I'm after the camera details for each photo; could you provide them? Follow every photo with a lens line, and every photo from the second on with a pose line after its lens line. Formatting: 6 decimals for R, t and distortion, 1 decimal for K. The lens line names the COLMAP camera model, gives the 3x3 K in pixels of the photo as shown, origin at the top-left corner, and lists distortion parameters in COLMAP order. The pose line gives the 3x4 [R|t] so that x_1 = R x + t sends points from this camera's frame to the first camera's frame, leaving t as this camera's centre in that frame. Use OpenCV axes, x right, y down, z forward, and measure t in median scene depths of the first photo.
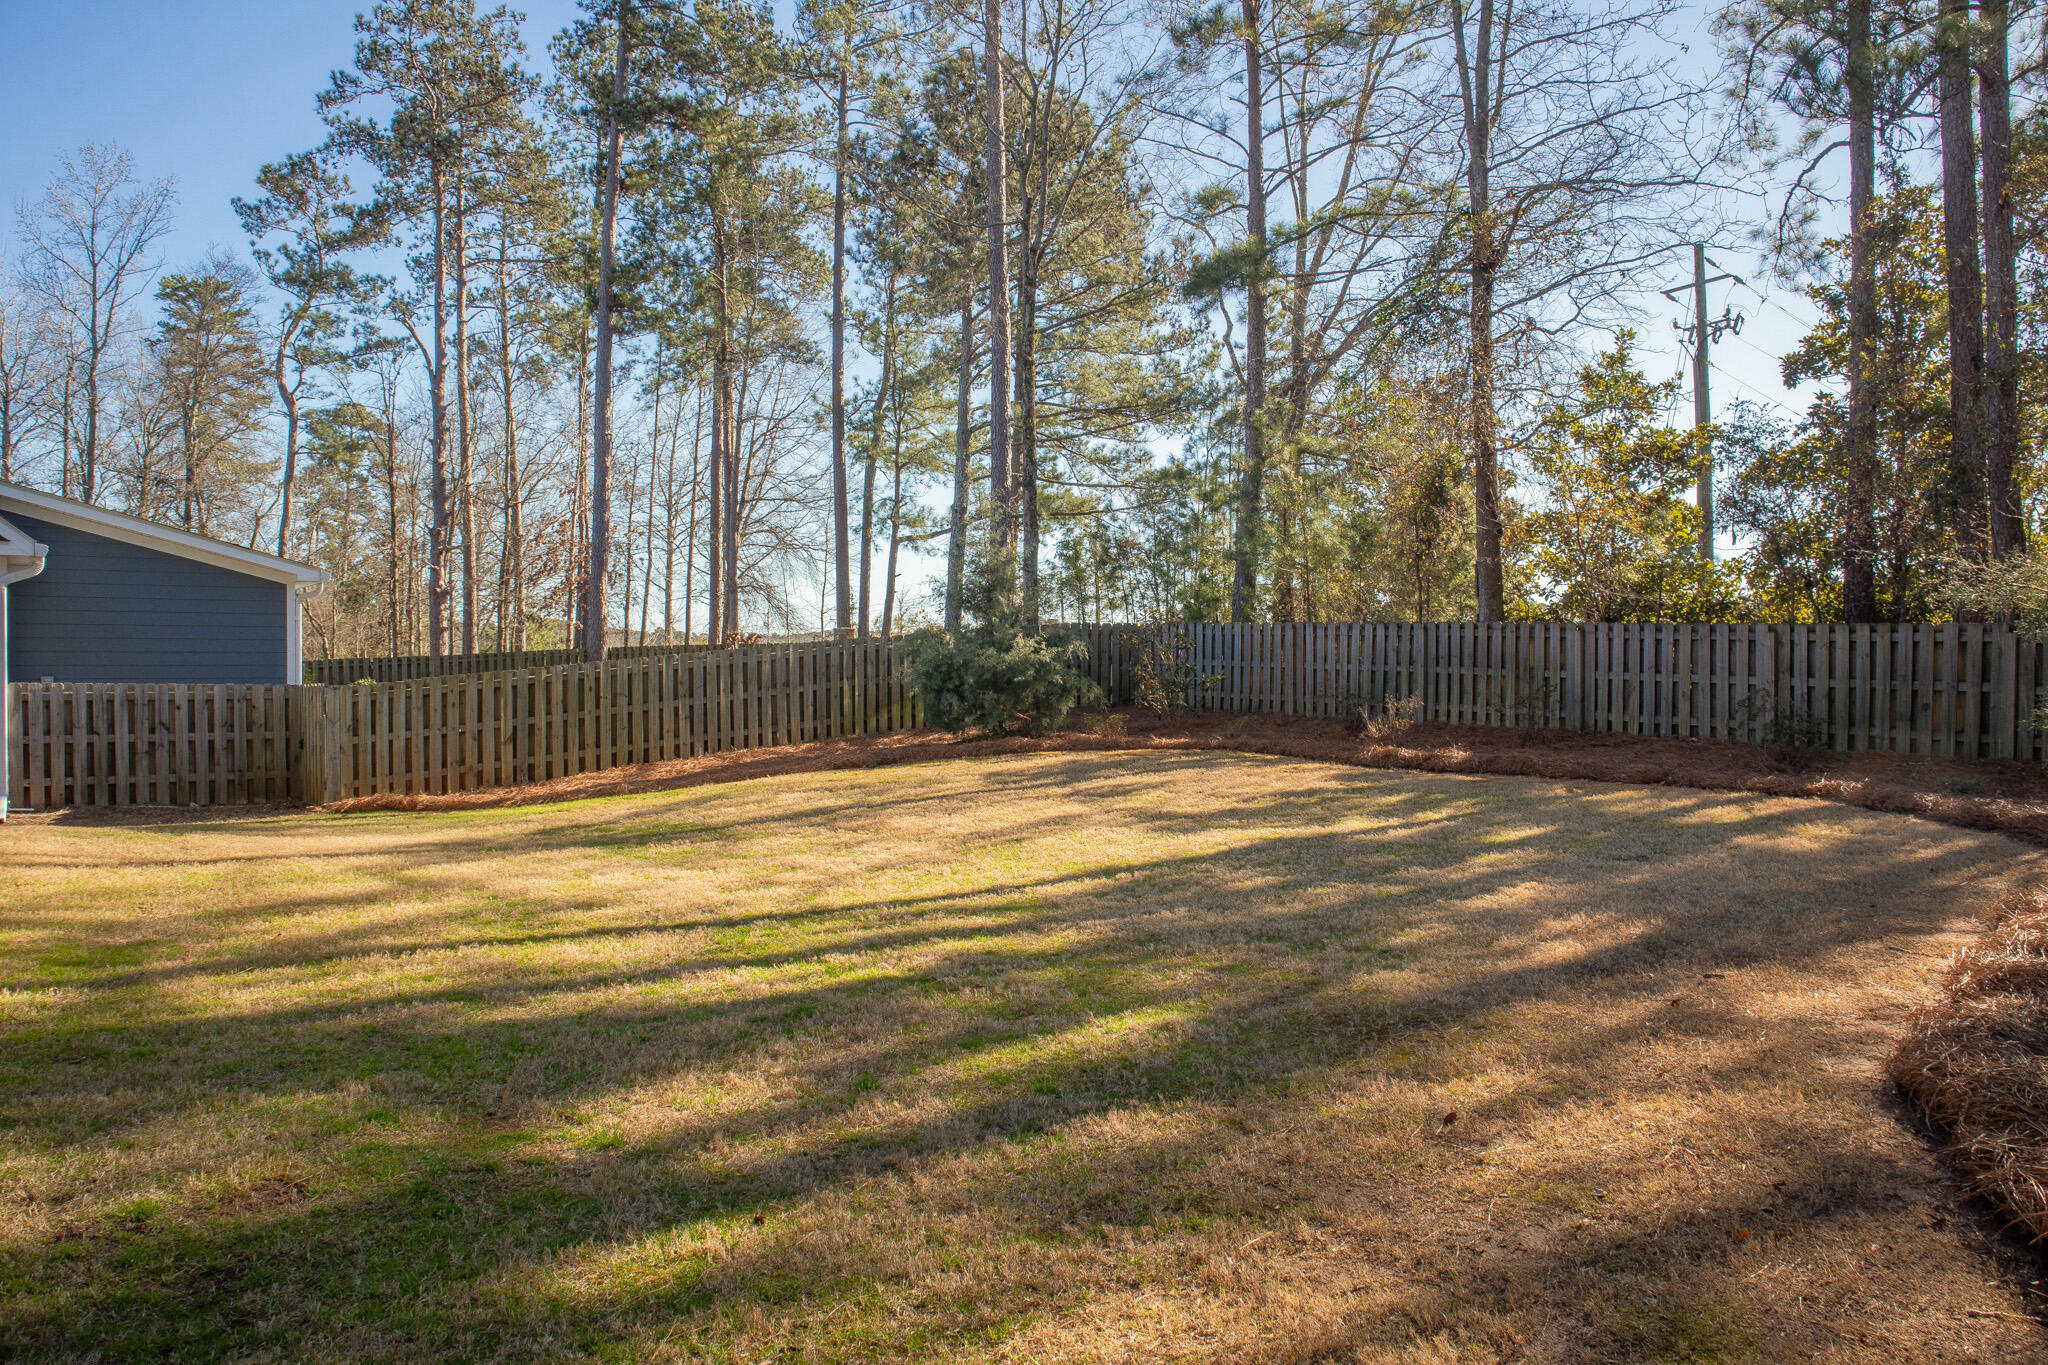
lens RADIAL K [[1424.2, 0, 1030.5], [0, 1424.2, 686.3], [0, 0, 1]] dist [-0.108200, 0.060379]
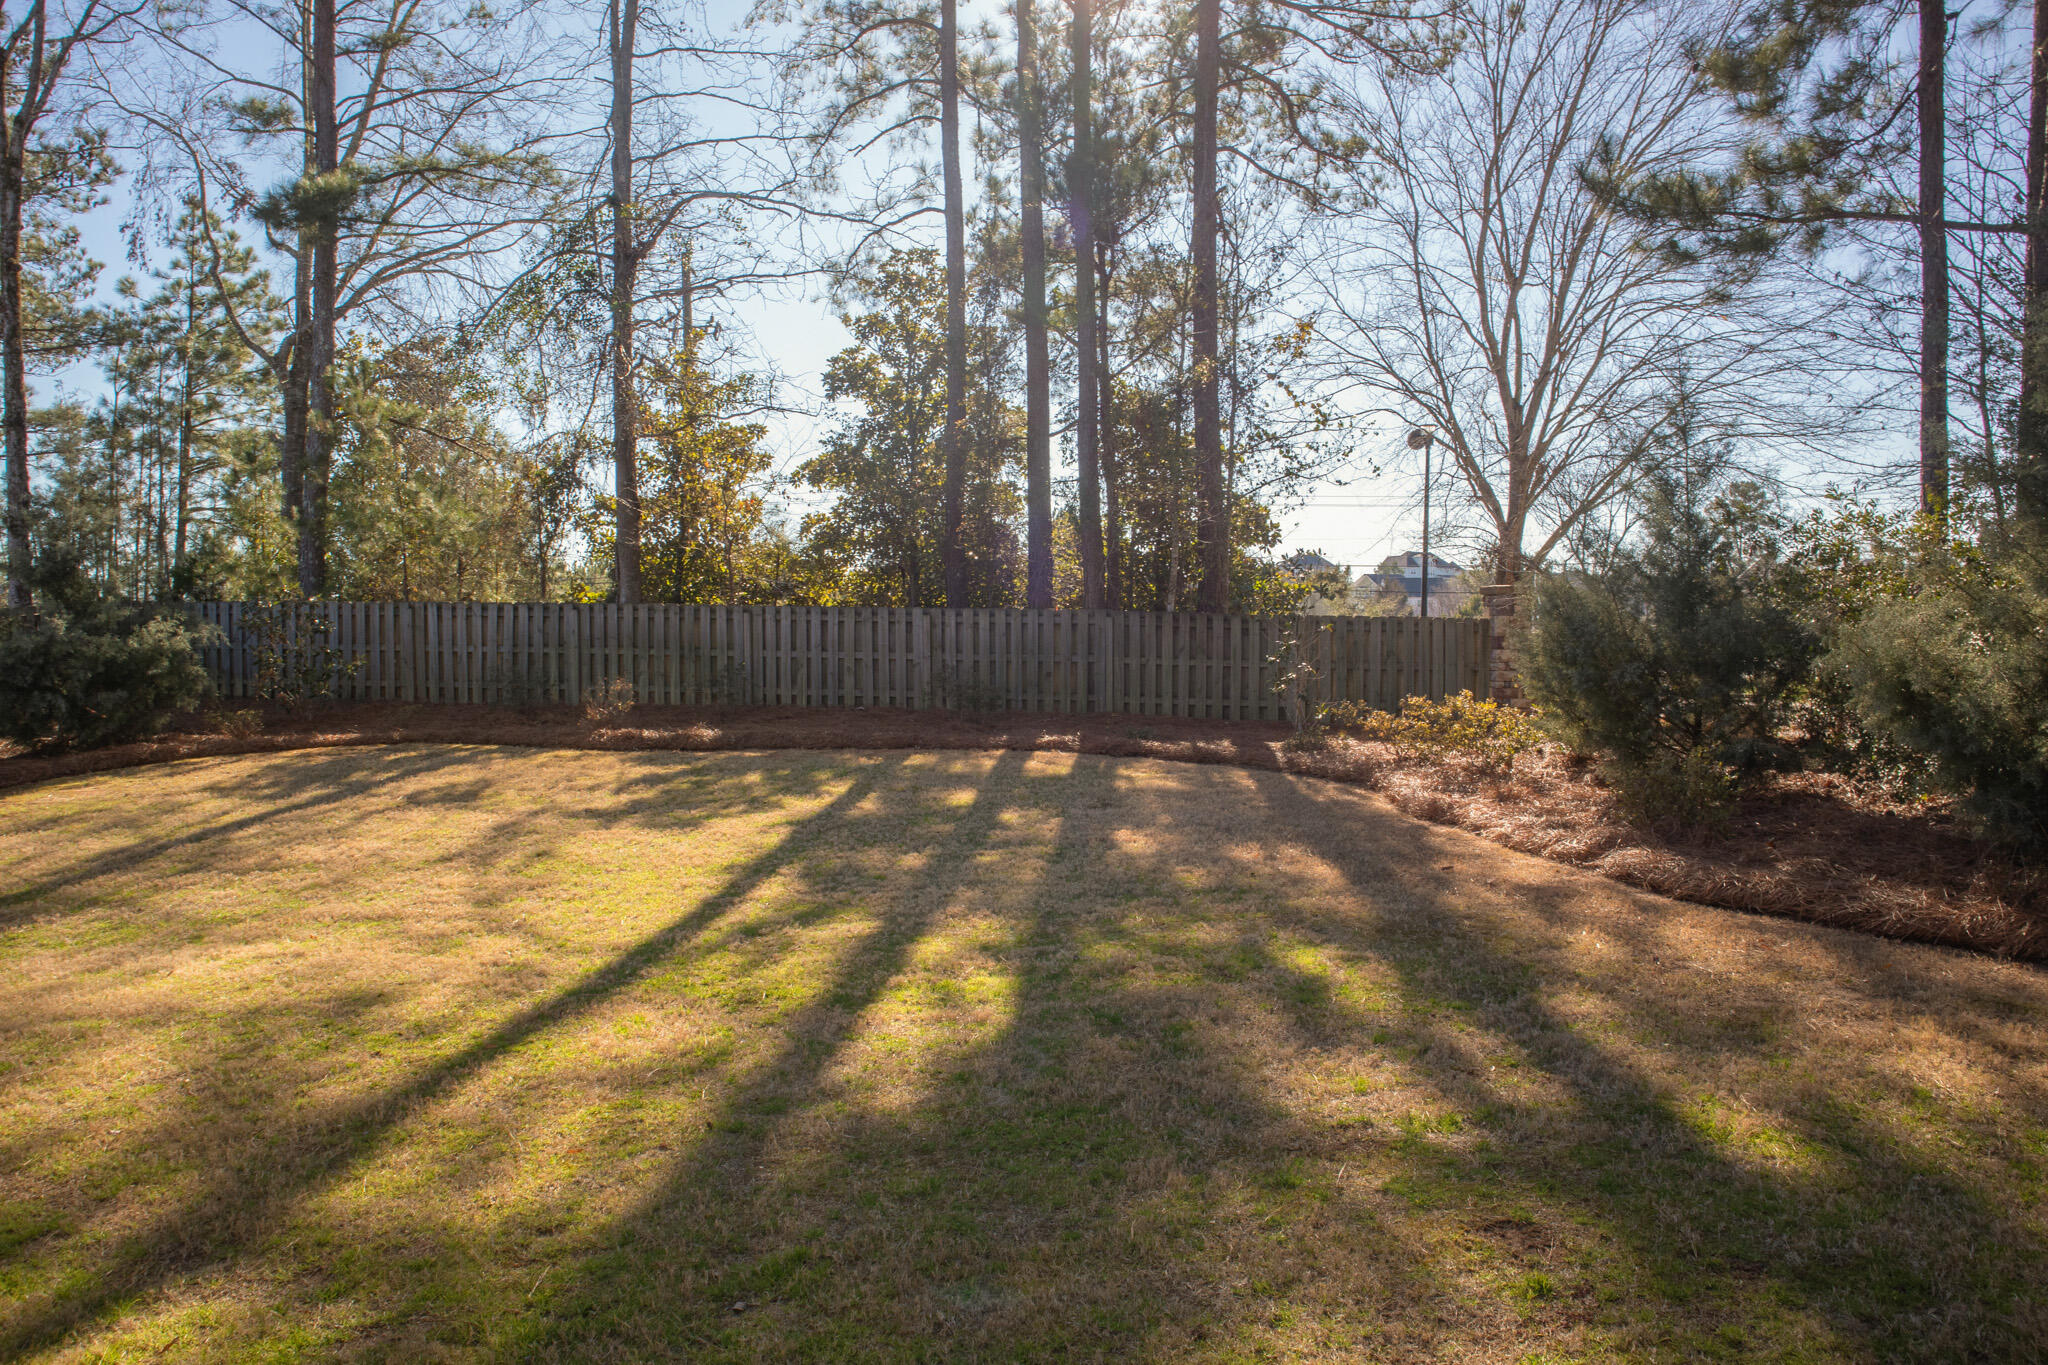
lens RADIAL K [[1424.2, 0, 1030.5], [0, 1424.2, 686.3], [0, 0, 1]] dist [-0.108200, 0.060379]
pose [[0.660221, -0.033919, 0.750305, -0.280796], [0.019766, 0.999418, 0.027787, -0.008996], [-0.750811, -0.003515, 0.660507, 0.112619]]
